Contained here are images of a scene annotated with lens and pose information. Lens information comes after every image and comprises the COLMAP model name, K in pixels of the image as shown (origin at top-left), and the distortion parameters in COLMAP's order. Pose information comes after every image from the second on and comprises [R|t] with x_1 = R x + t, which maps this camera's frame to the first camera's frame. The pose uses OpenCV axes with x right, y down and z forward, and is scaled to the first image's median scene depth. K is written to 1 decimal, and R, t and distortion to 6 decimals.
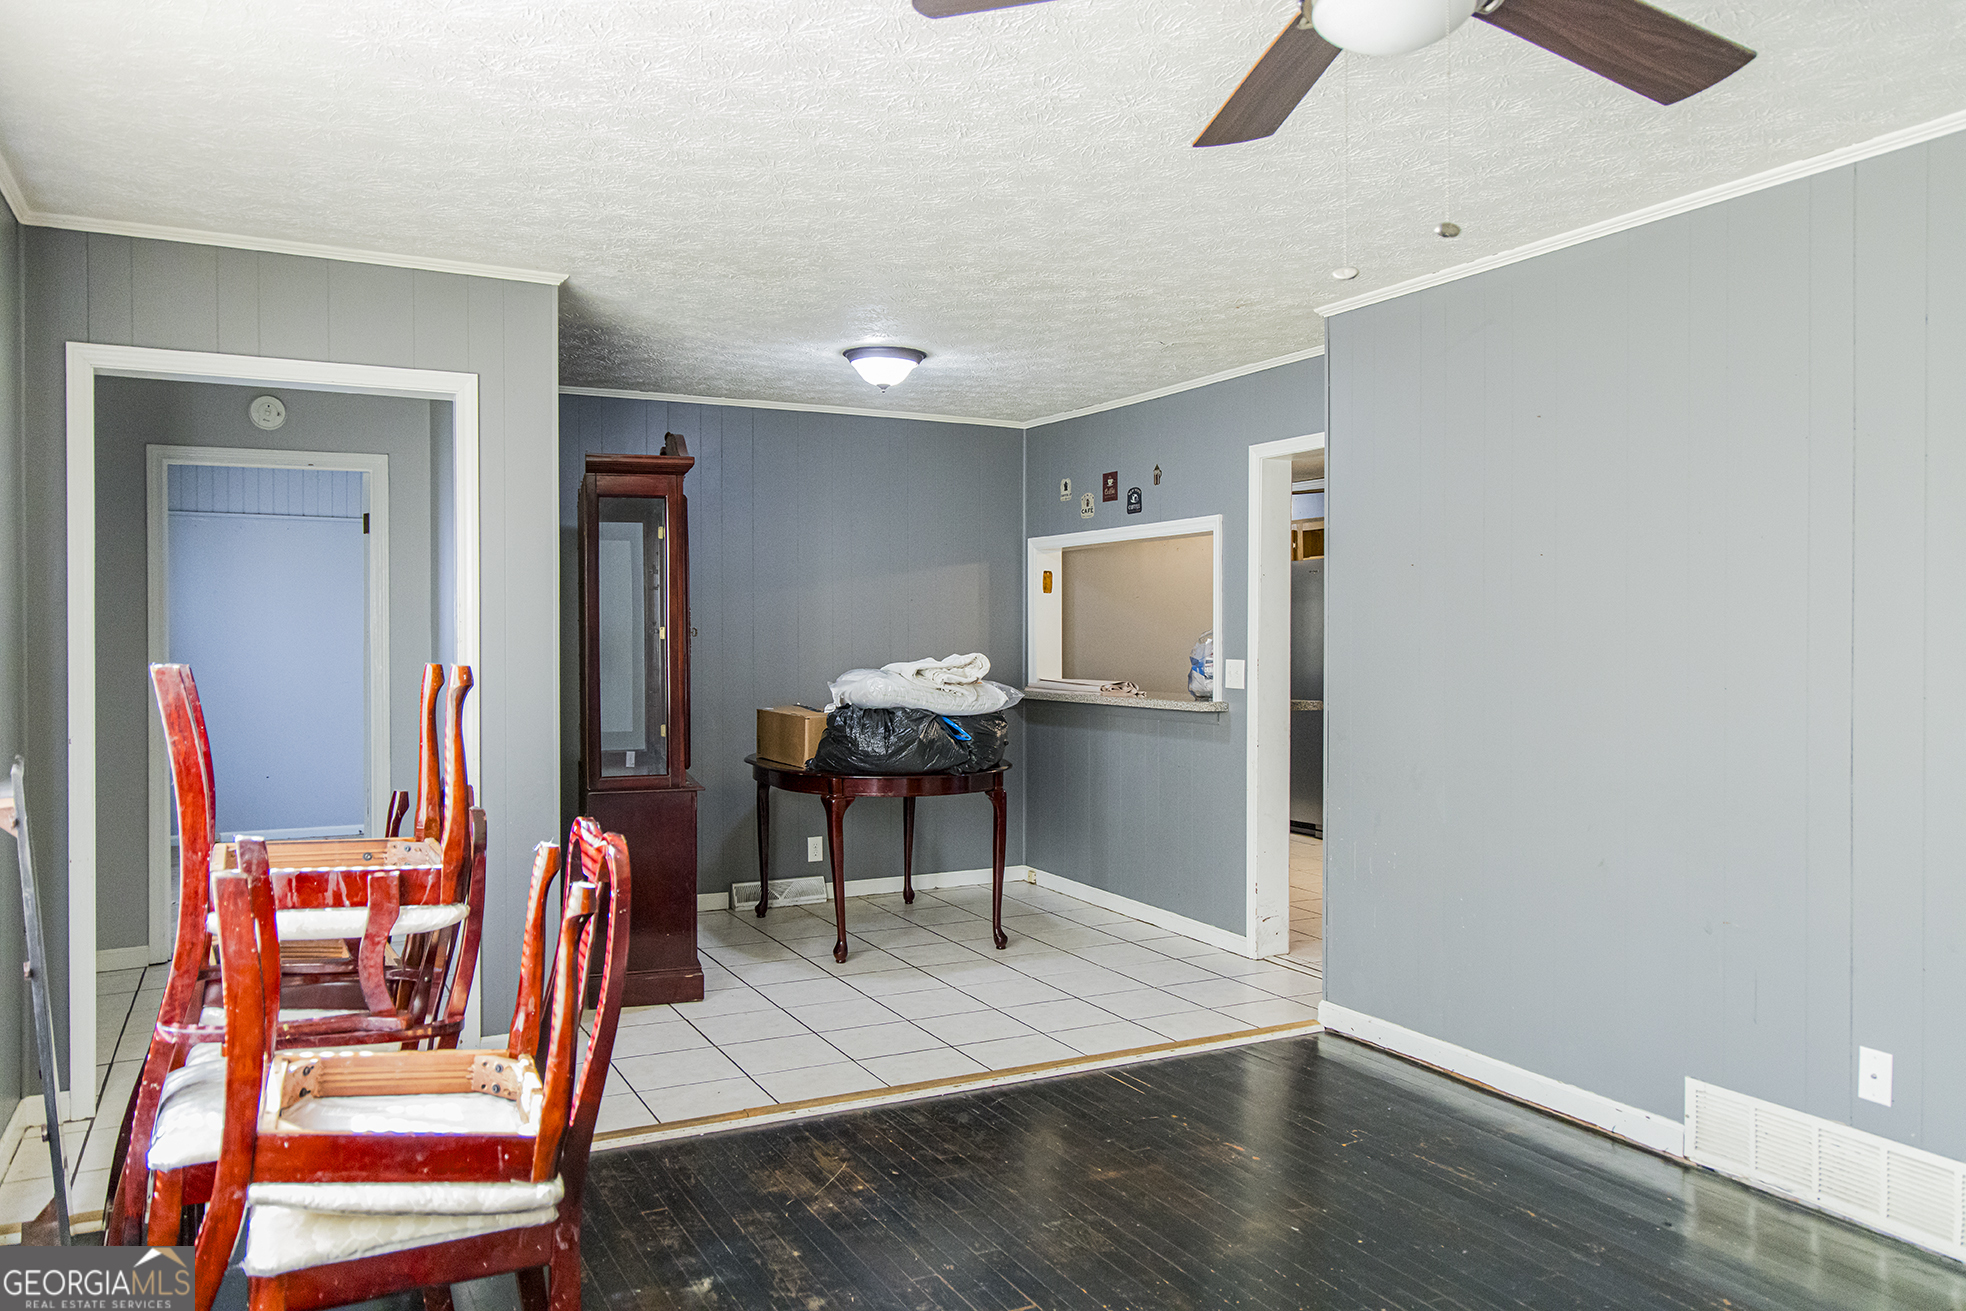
lens RADIAL K [[1394.6, 0, 981.8], [0, 1394.6, 654.1], [0, 0, 1]] dist [0.003312, 0.003112]
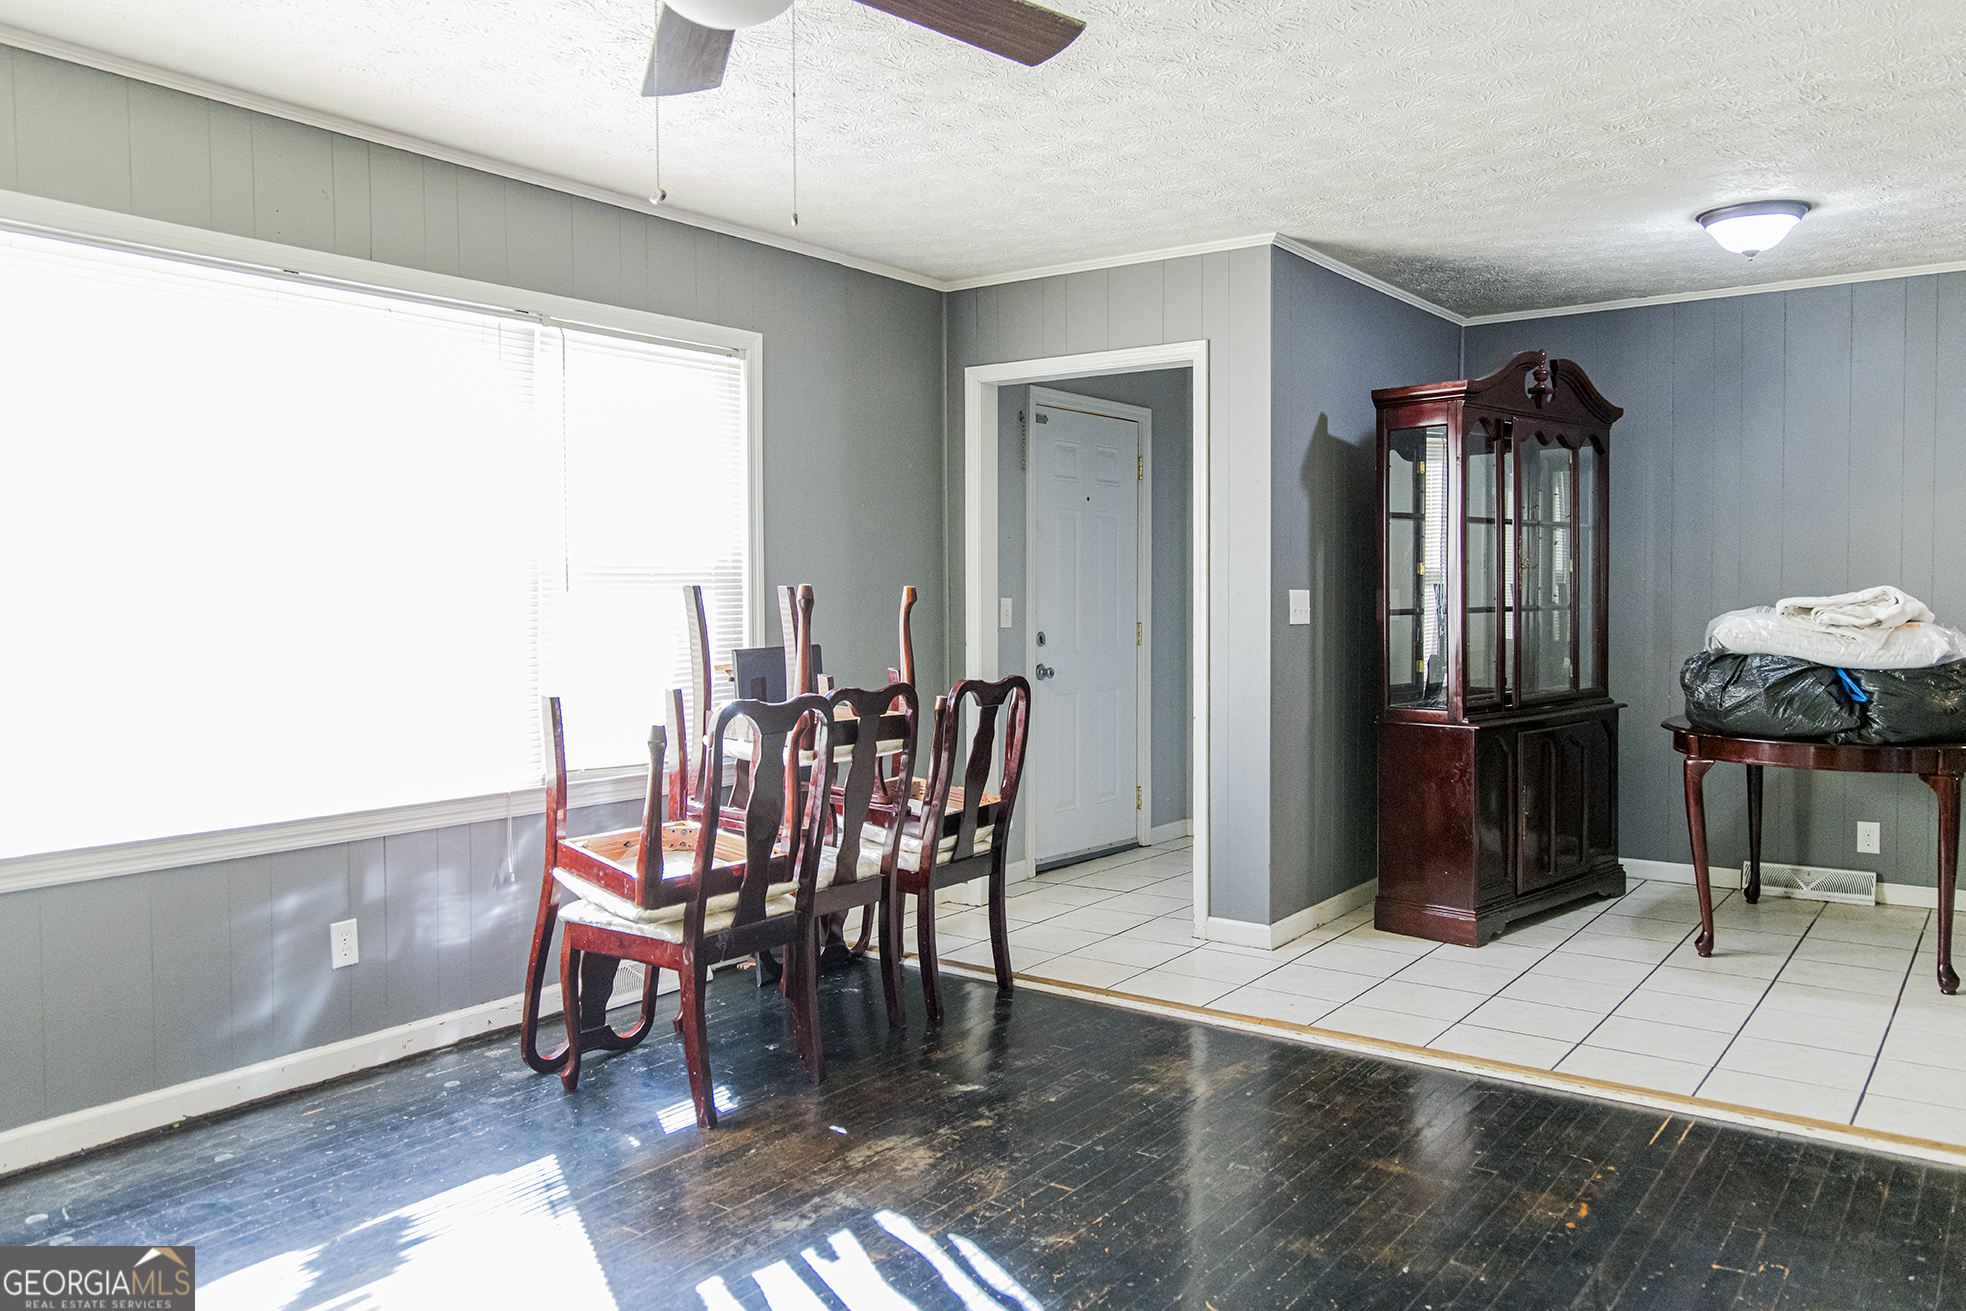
lens RADIAL K [[1484.5, 0, 982.5], [0, 1484.5, 646.7], [0, 0, 1]] dist [-0.013705, -0.009005]
pose [[0.449904, 0.034322, -0.892417, 0.649323], [-0.006990, 0.999366, 0.034911, 0.010089], [0.893050, -0.009468, 0.449859, 0.284073]]
